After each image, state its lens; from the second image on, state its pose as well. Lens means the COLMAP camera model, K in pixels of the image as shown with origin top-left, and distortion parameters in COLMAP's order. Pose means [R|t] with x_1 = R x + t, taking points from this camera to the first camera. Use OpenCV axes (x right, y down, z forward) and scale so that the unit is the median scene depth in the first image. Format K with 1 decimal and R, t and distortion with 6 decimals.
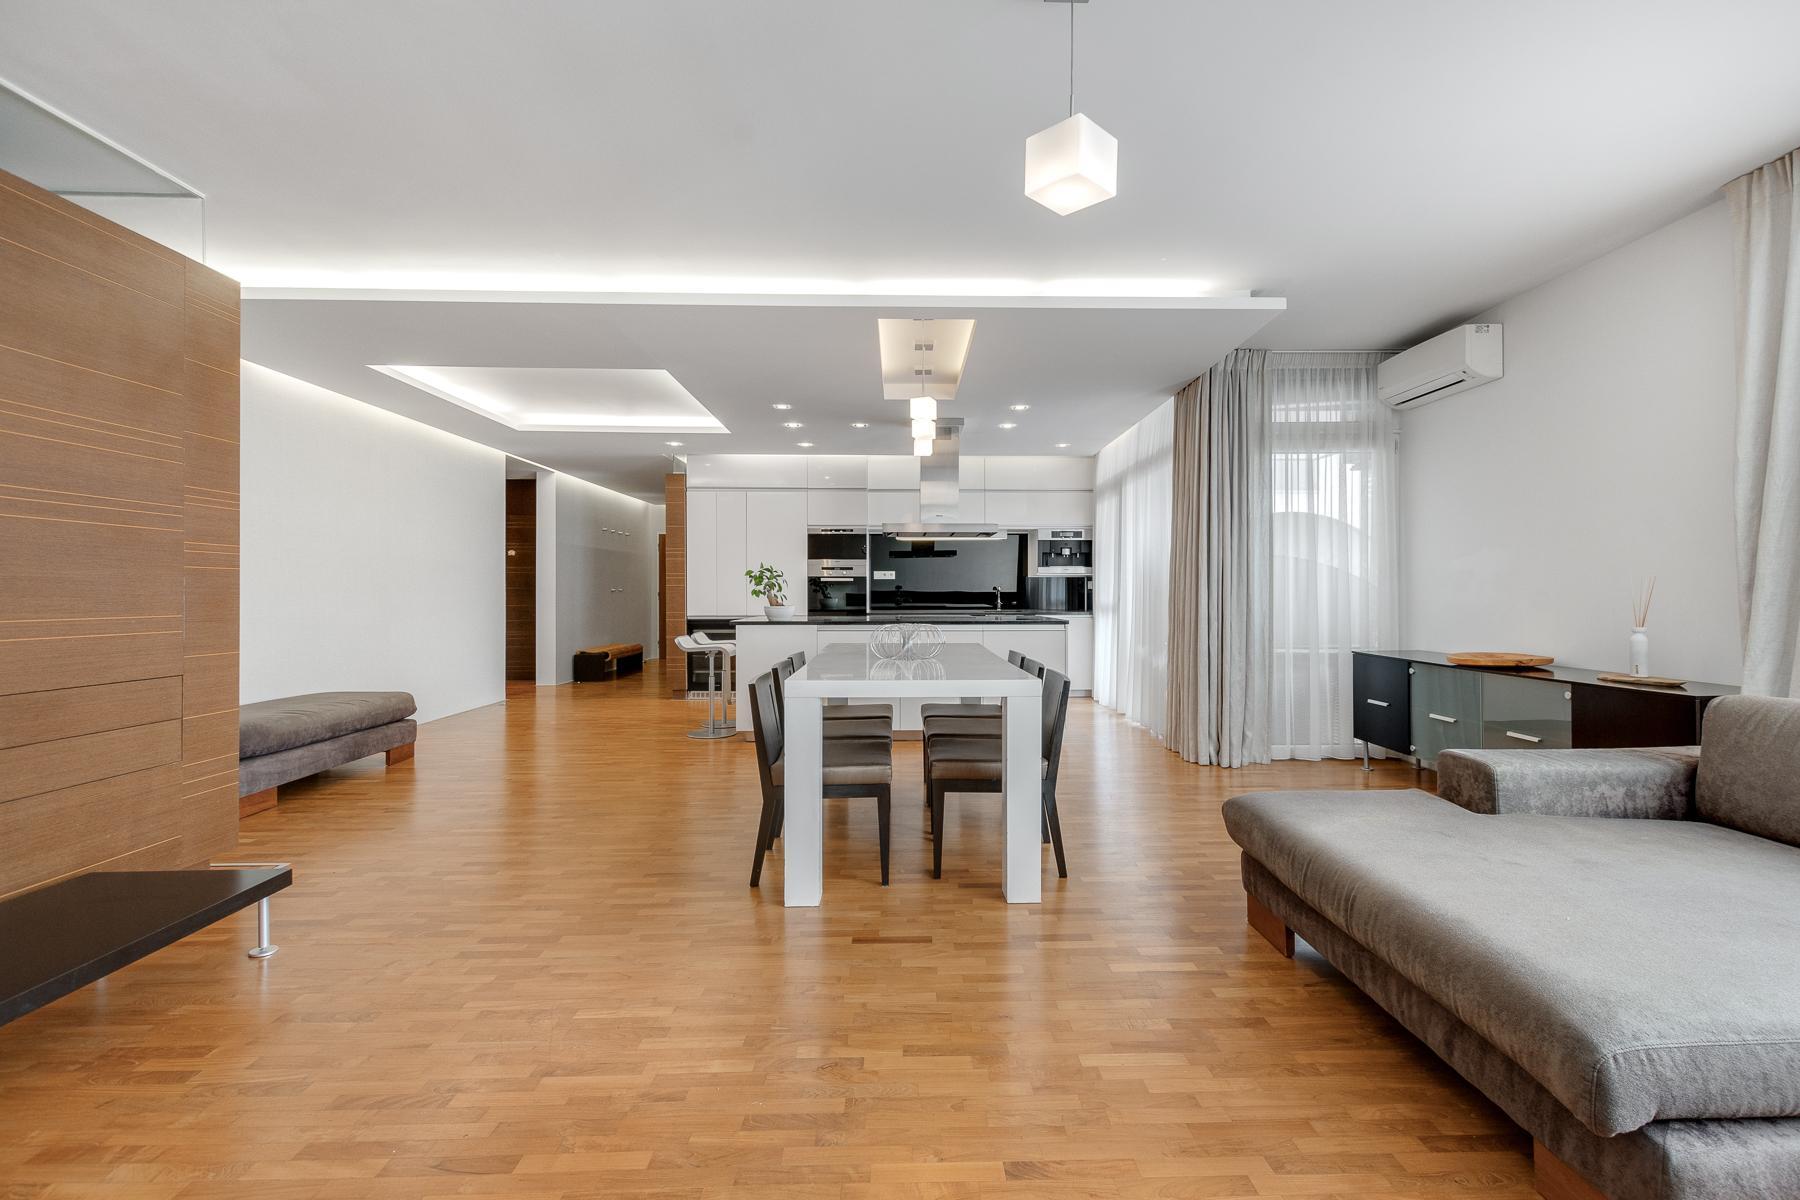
lens RADIAL K [[795.8, 0, 916.8], [0, 795.8, 596.0], [0, 0, 1]] dist [0.004032, -0.000121]
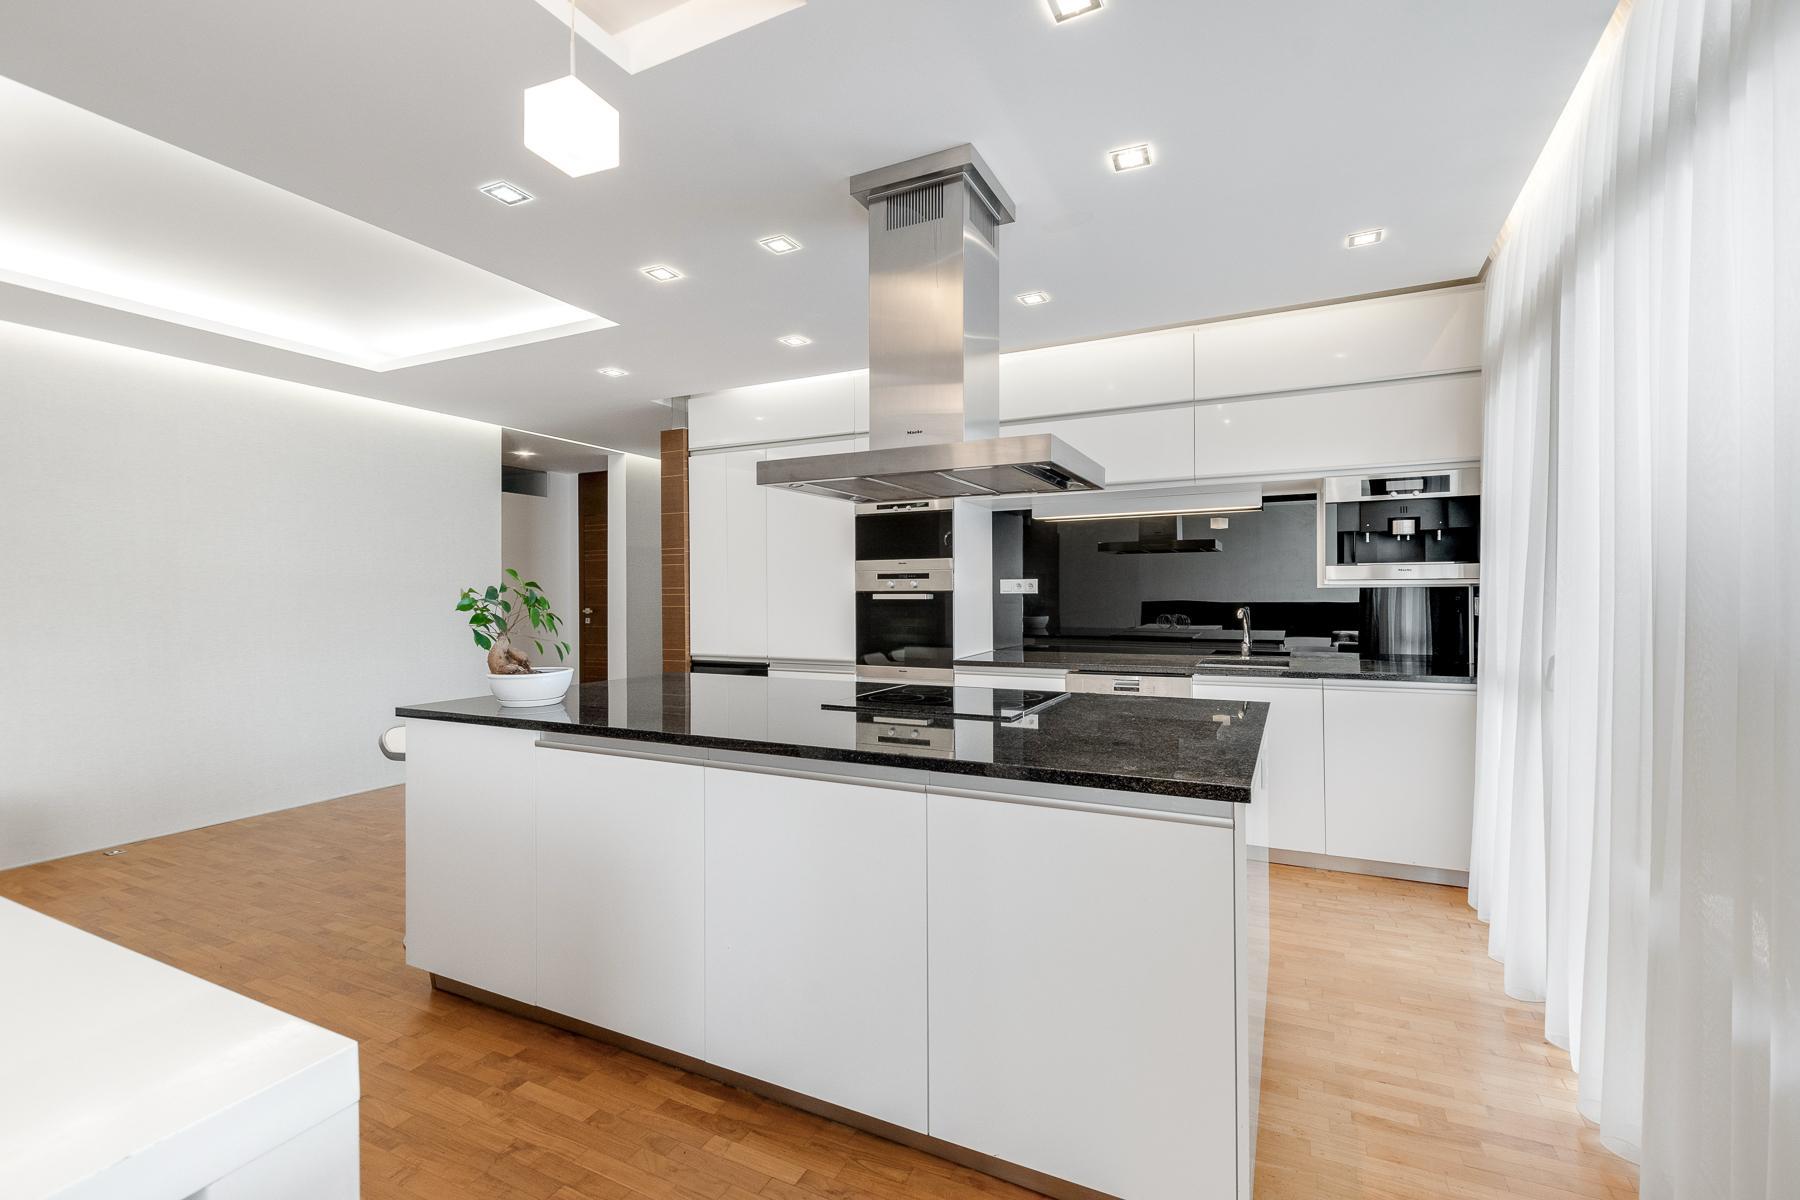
lens RADIAL K [[776.5, 0, 919.4], [0, 776.5, 598.6], [0, 0, 1]] dist [0.001647, -0.000148]
pose [[0.889505, -0.001685, -0.456923, 0.151454], [0.000118, 0.999994, -0.003458, -0.017287], [0.456926, 0.003022, 0.889500, 0.536081]]
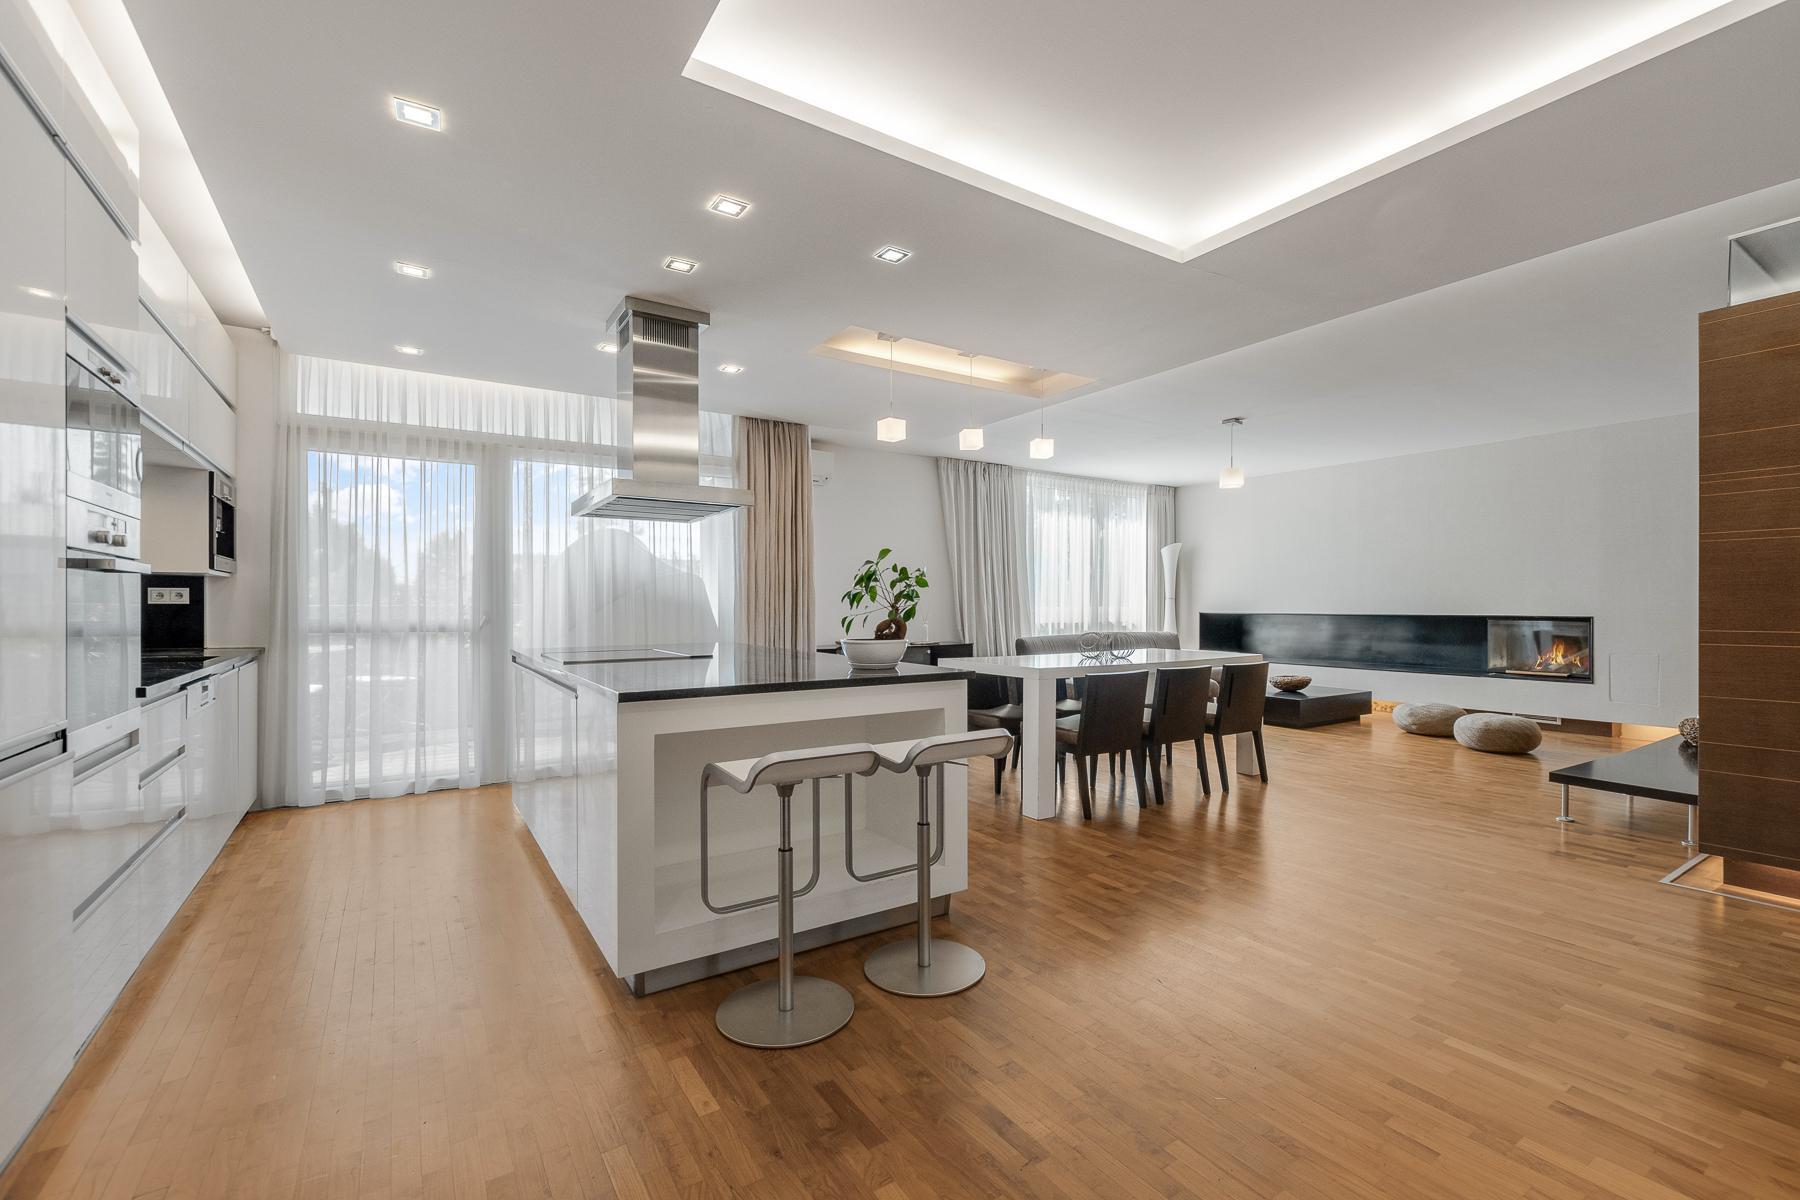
lens RADIAL K [[786.2, 0, 920.9], [0, 786.2, 604.4], [0, 0, 1]] dist [-0.002172, -0.000683]
pose [[-0.537618, 0.000245, 0.843189, -0.449518], [0.005011, 0.999983, 0.002905, -0.007622], [-0.843174, 0.005787, -0.537610, 0.920145]]
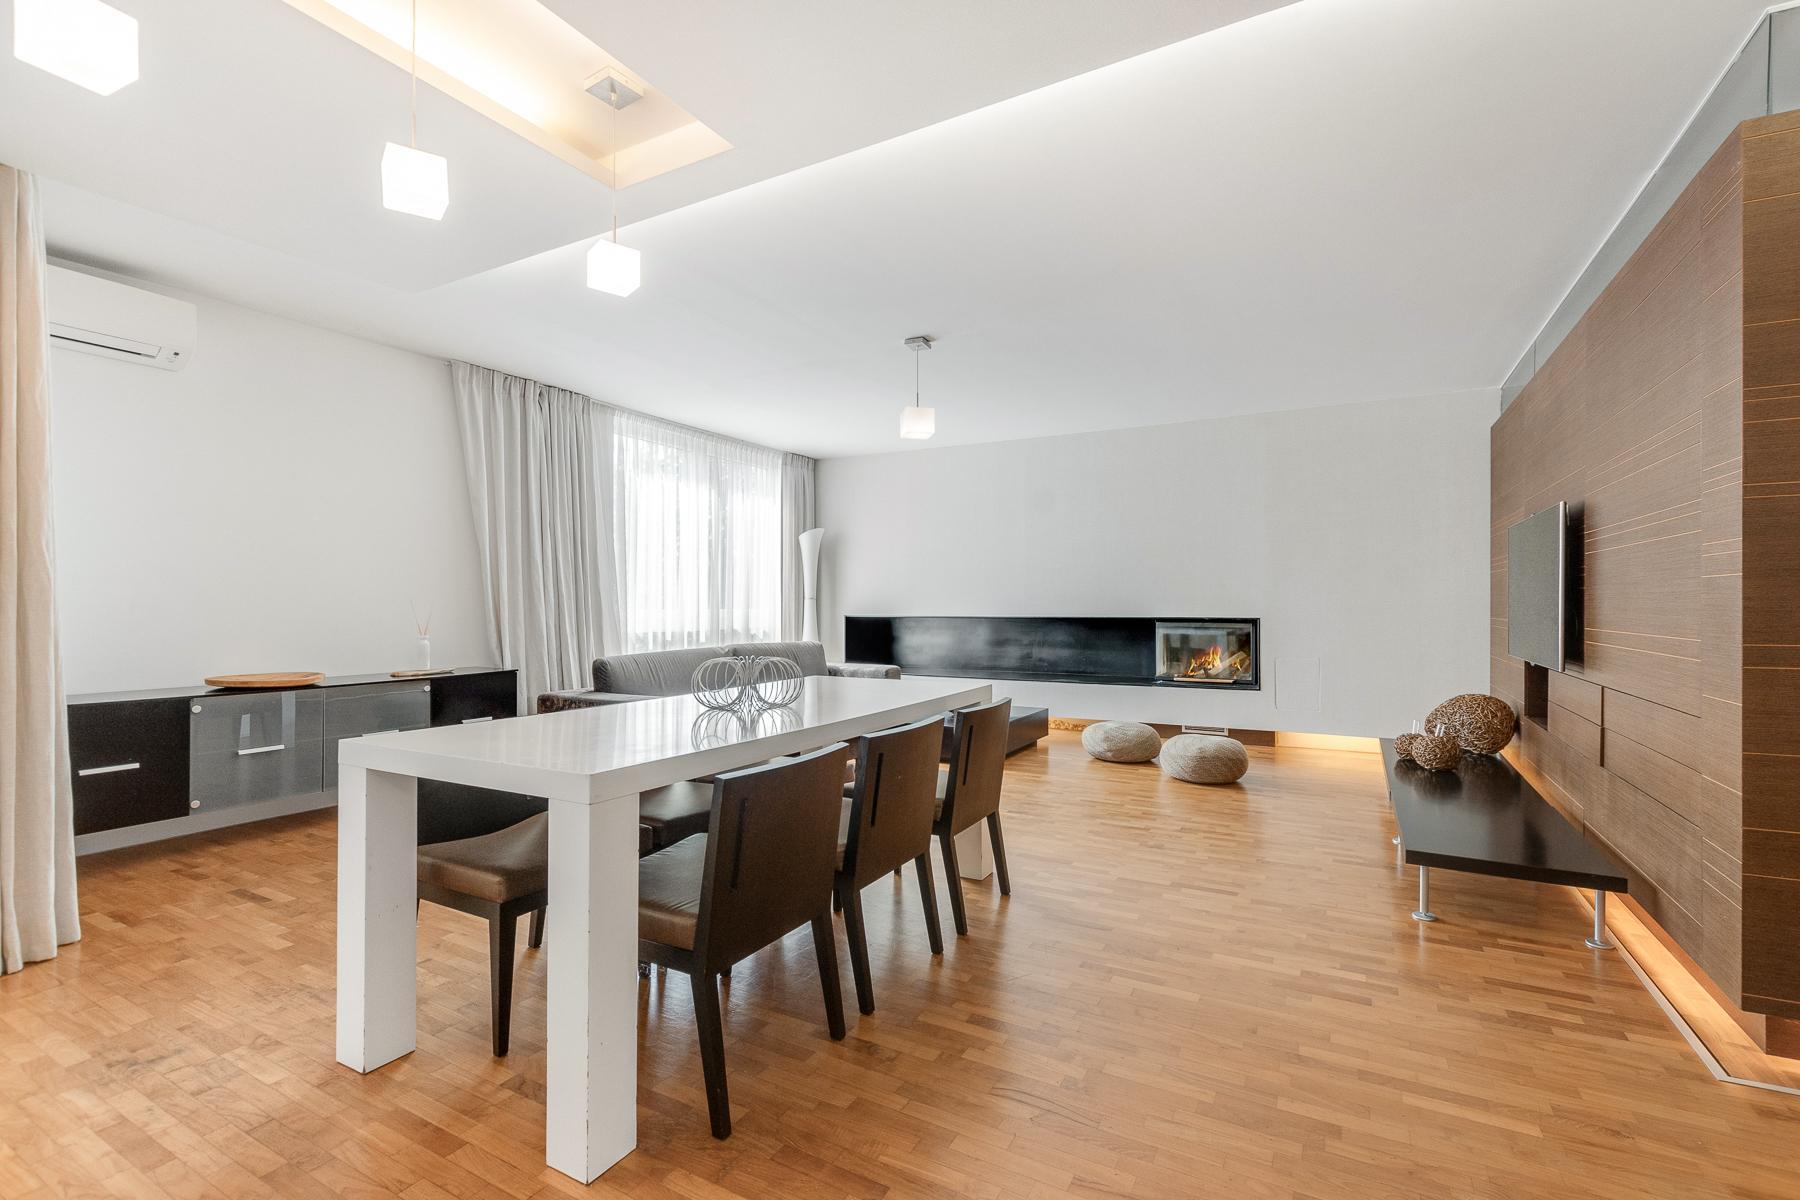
lens RADIAL K [[795.8, 0, 916.8], [0, 795.8, 596.0], [0, 0, 1]] dist [0.004032, -0.000121]
pose [[-0.864536, 0.009652, 0.502479, -0.228968], [0.006532, 0.999947, -0.007969, -0.005867], [-0.502529, -0.003607, -0.864553, 0.712149]]
